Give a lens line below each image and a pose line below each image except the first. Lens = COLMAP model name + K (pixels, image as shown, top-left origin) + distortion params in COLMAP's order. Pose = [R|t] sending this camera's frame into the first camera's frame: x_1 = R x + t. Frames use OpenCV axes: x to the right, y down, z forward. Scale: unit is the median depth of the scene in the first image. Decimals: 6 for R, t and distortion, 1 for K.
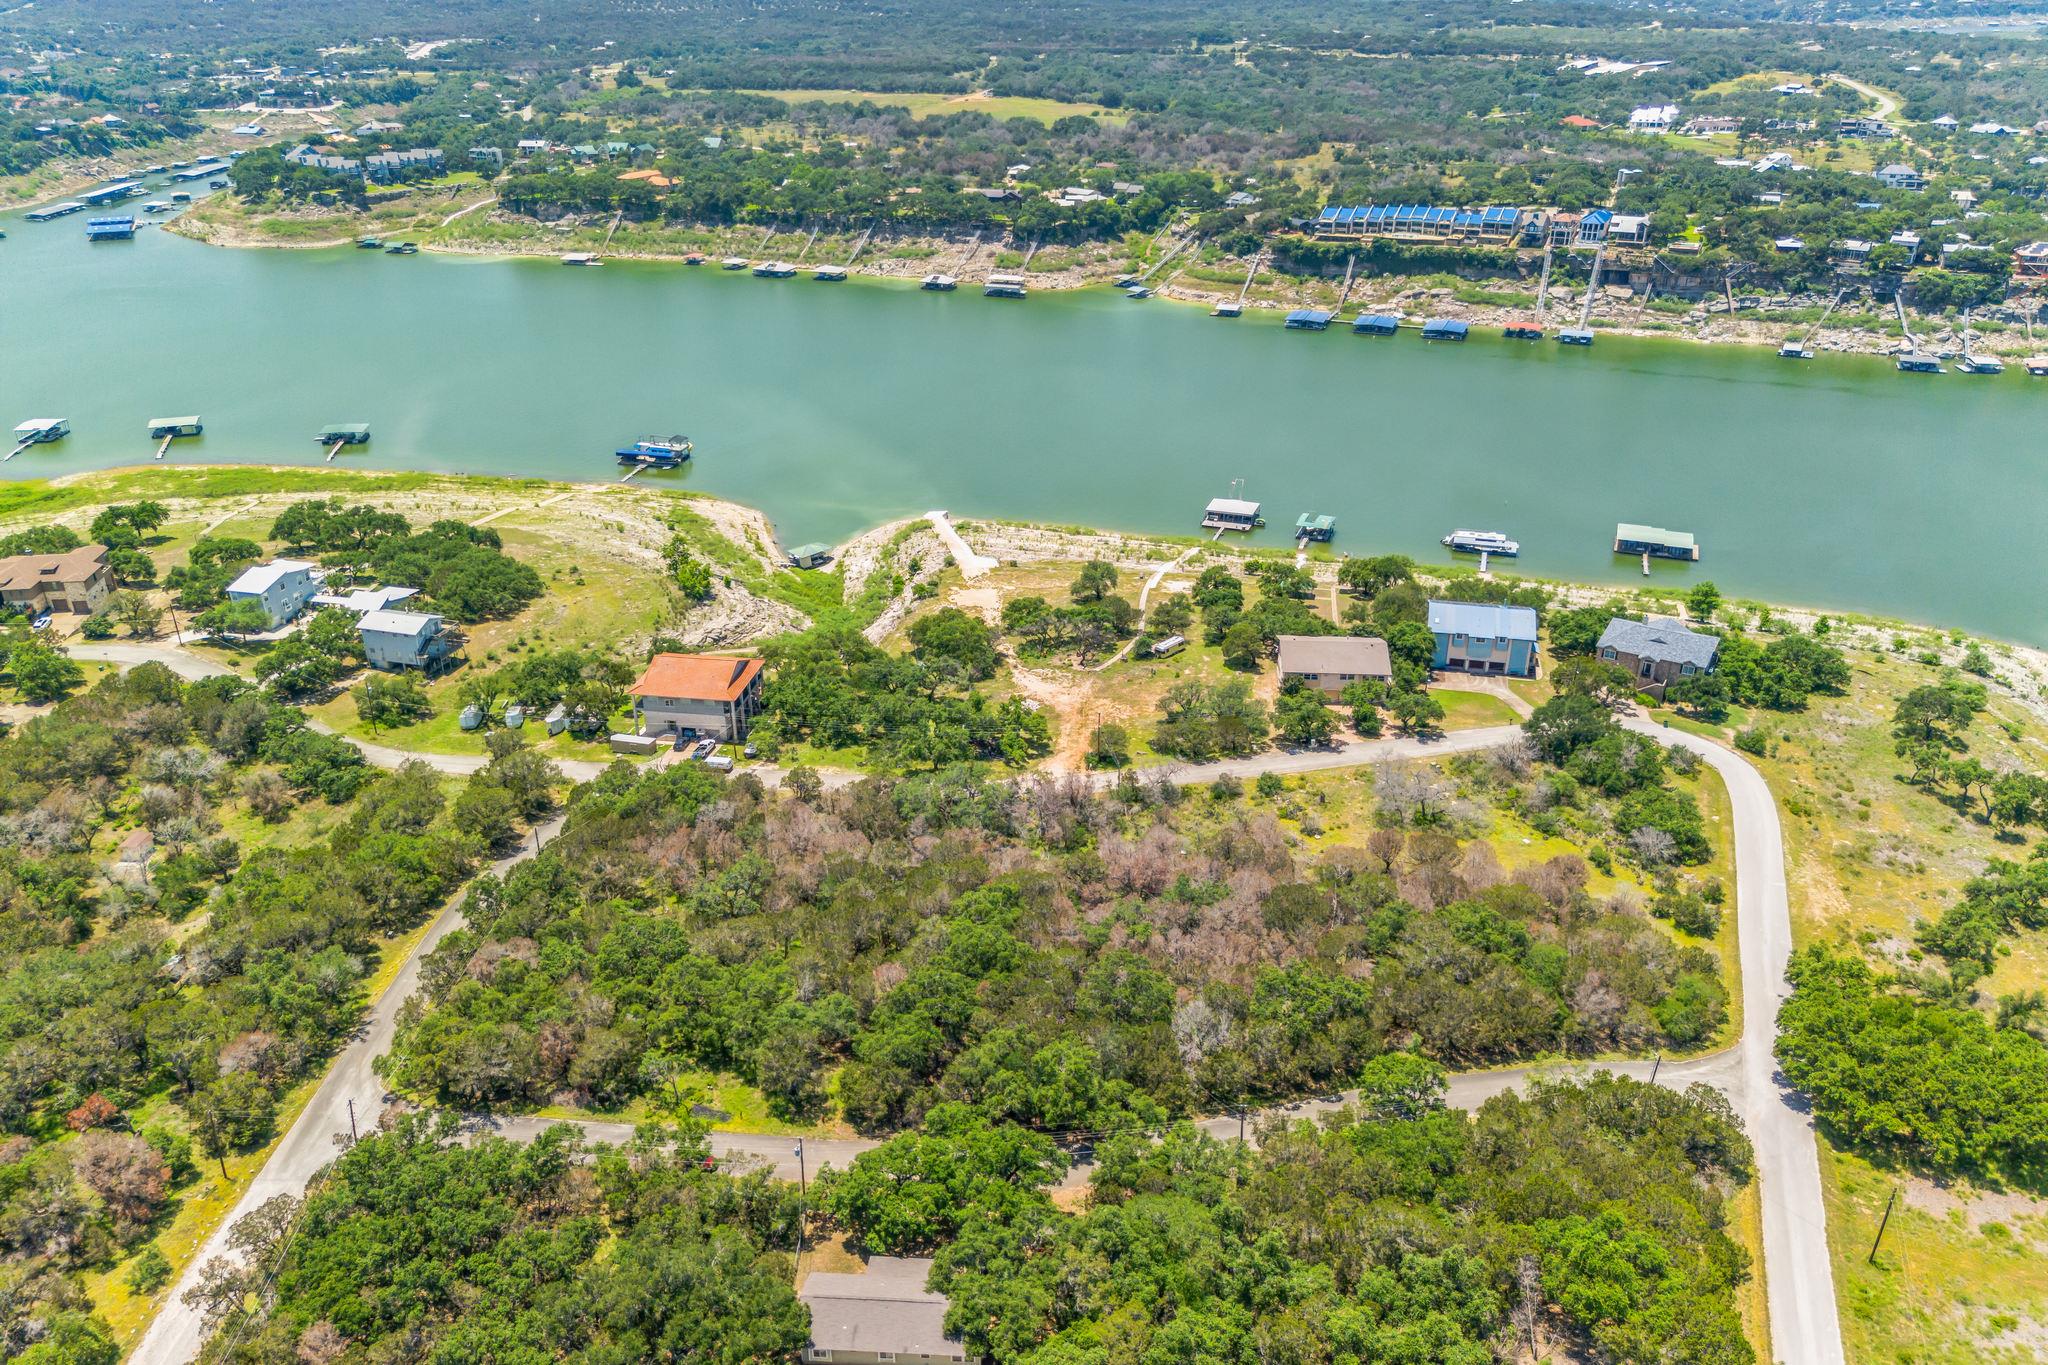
lens RADIAL K [[1510.4, 0, 1027.9], [0, 1510.4, 685.8], [0, 0, 1]] dist [0.051186, -0.034335]
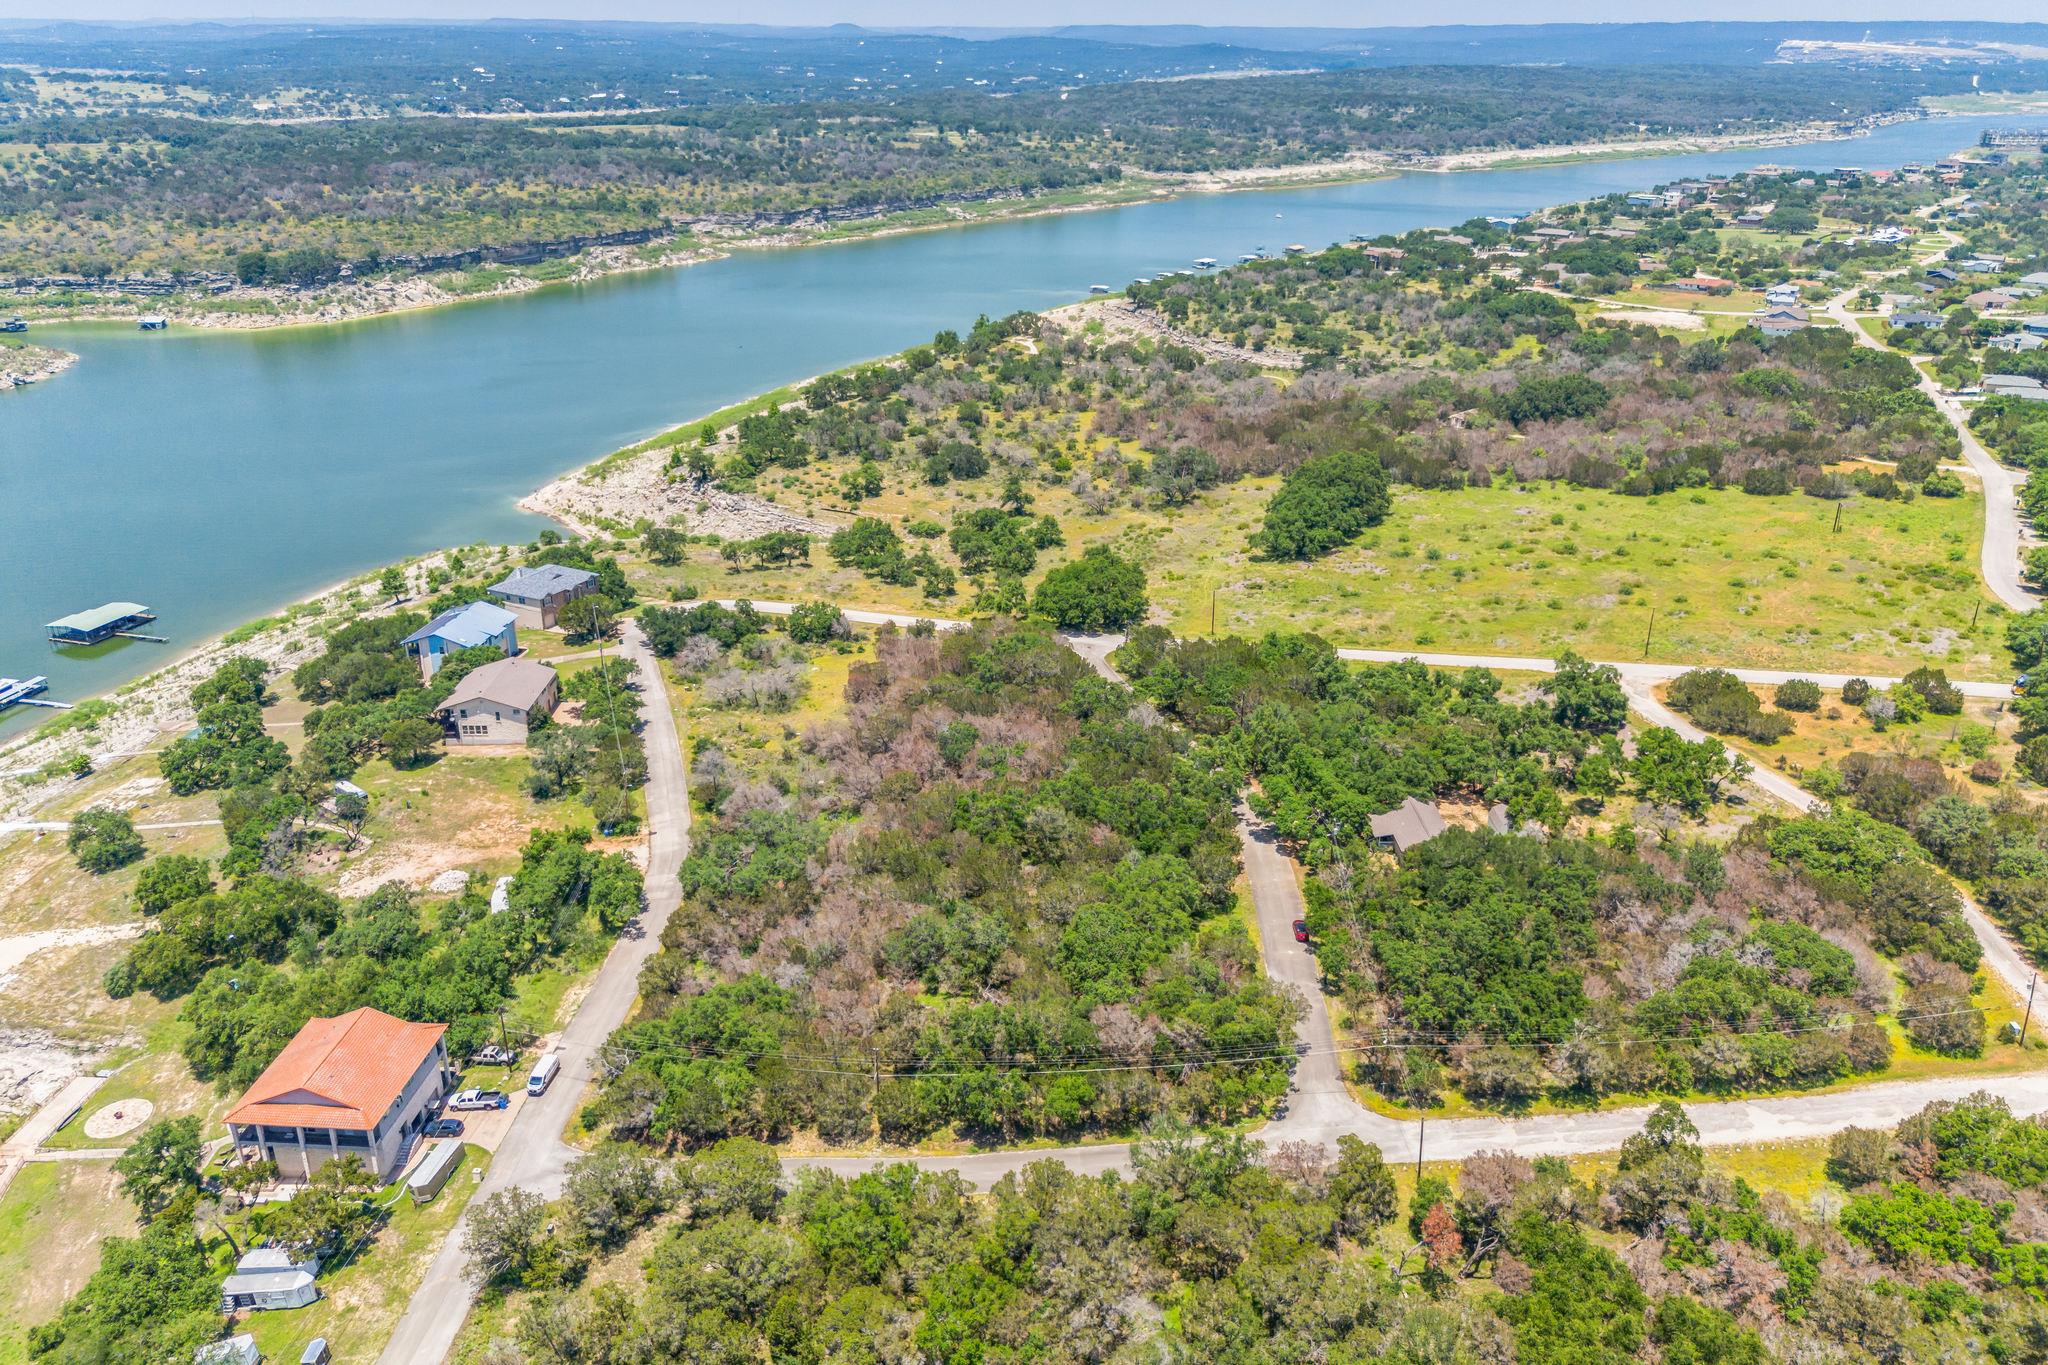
lens RADIAL K [[1510.4, 0, 1027.9], [0, 1510.4, 685.8], [0, 0, 1]] dist [0.051186, -0.034335]
pose [[-0.074772, -0.388615, 0.918361, -0.355961], [0.428662, 0.818984, 0.381464, -0.121764], [-0.900365, 0.422190, 0.105348, 0.270417]]
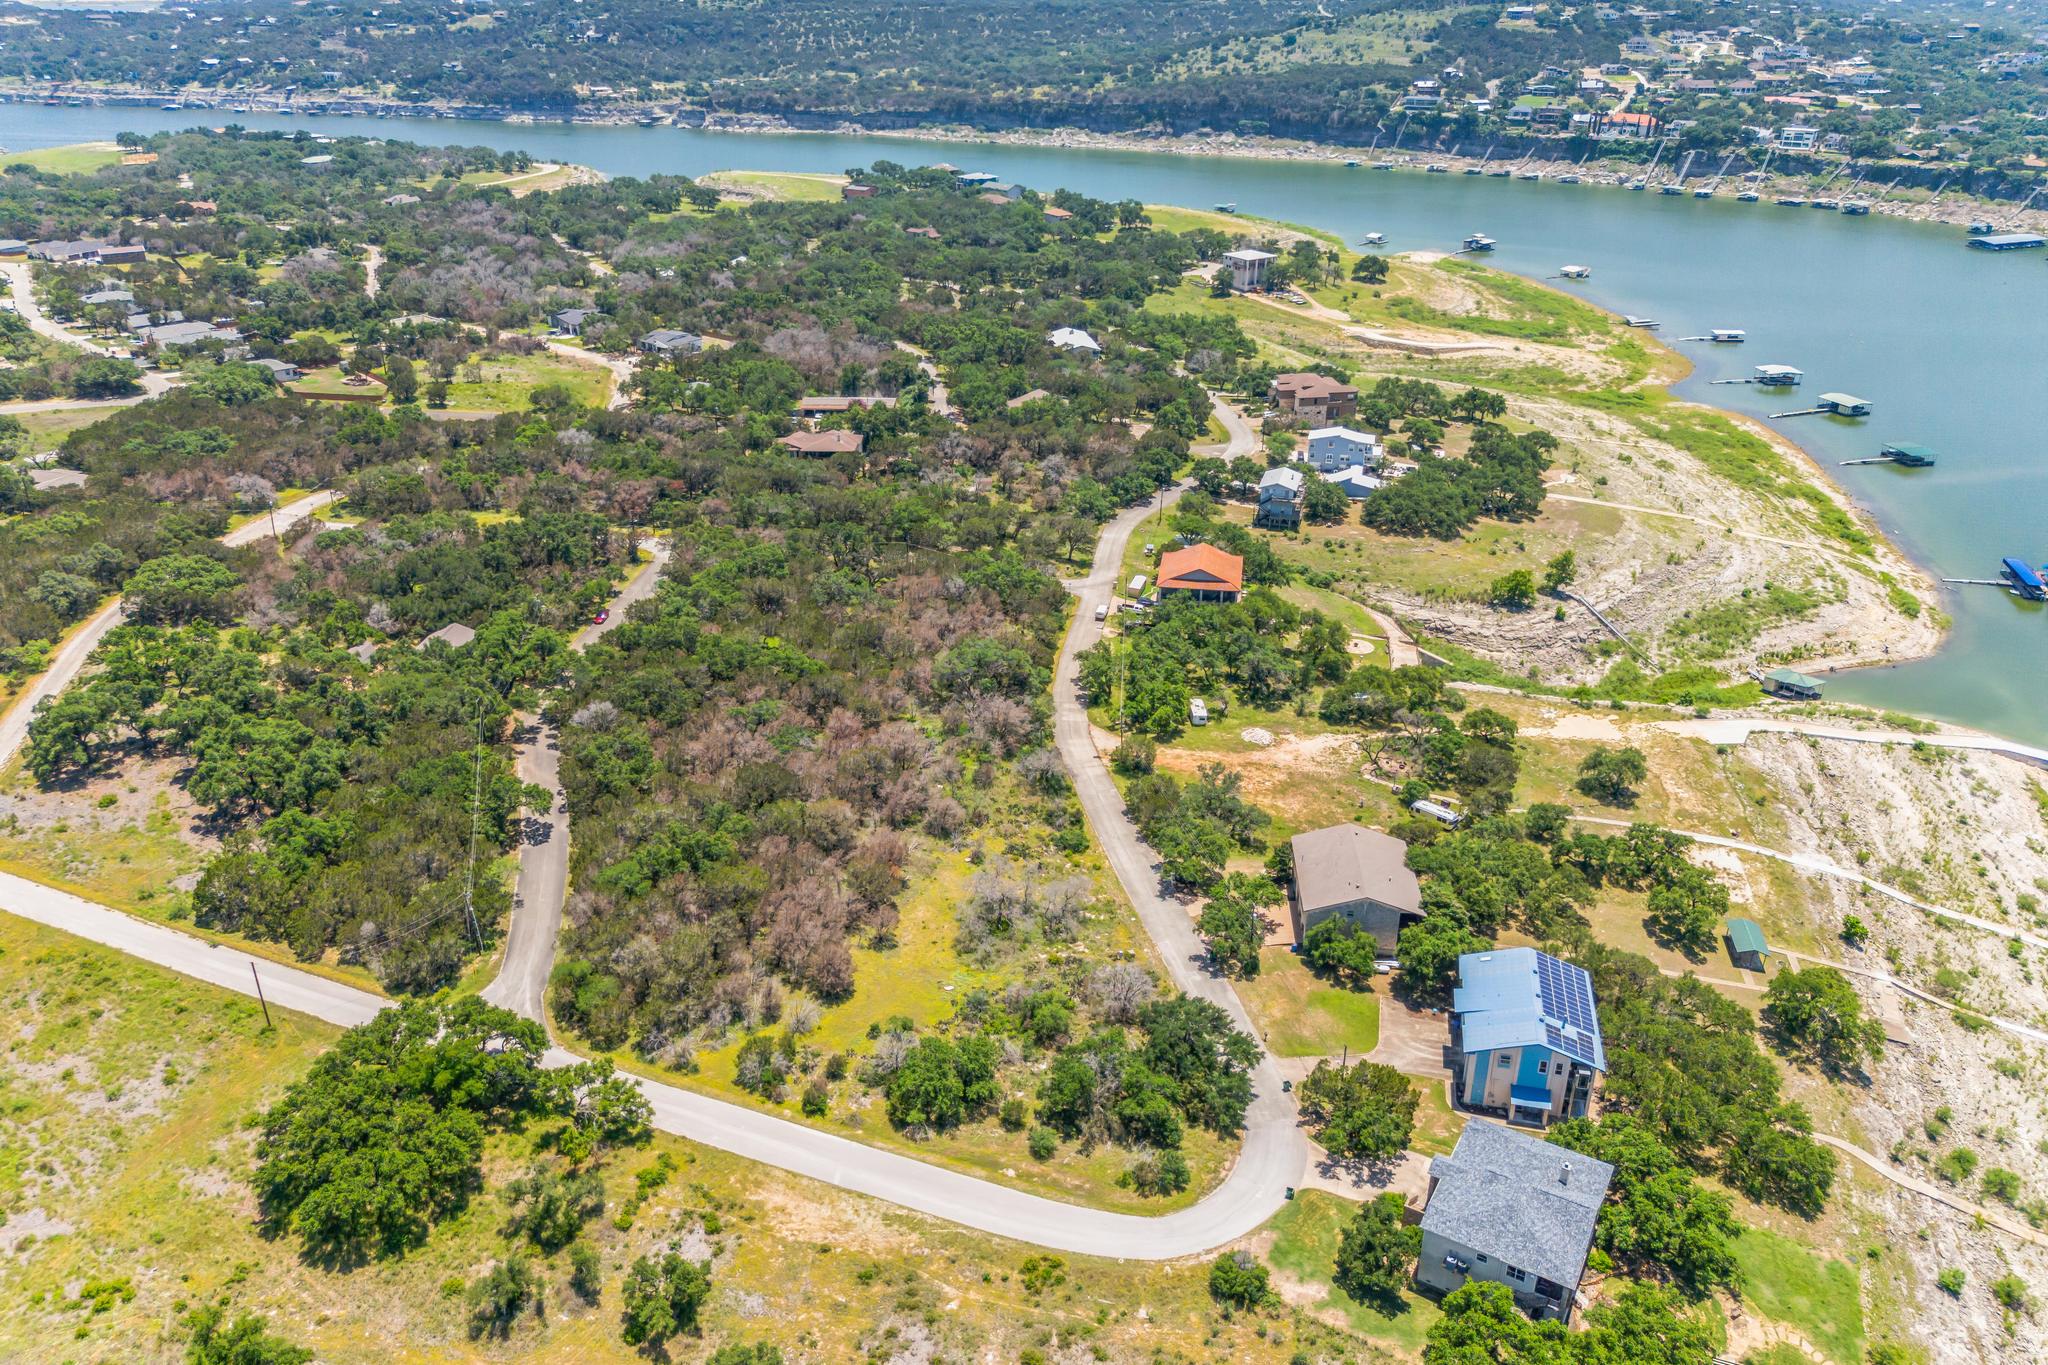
lens RADIAL K [[1510.4, 0, 1027.9], [0, 1510.4, 685.8], [0, 0, 1]] dist [0.051186, -0.034335]
pose [[0.001583, 0.438598, -0.898682, 0.398823], [-0.438435, 0.808007, 0.393573, -0.153525], [0.898762, 0.393390, 0.193576, 0.313811]]
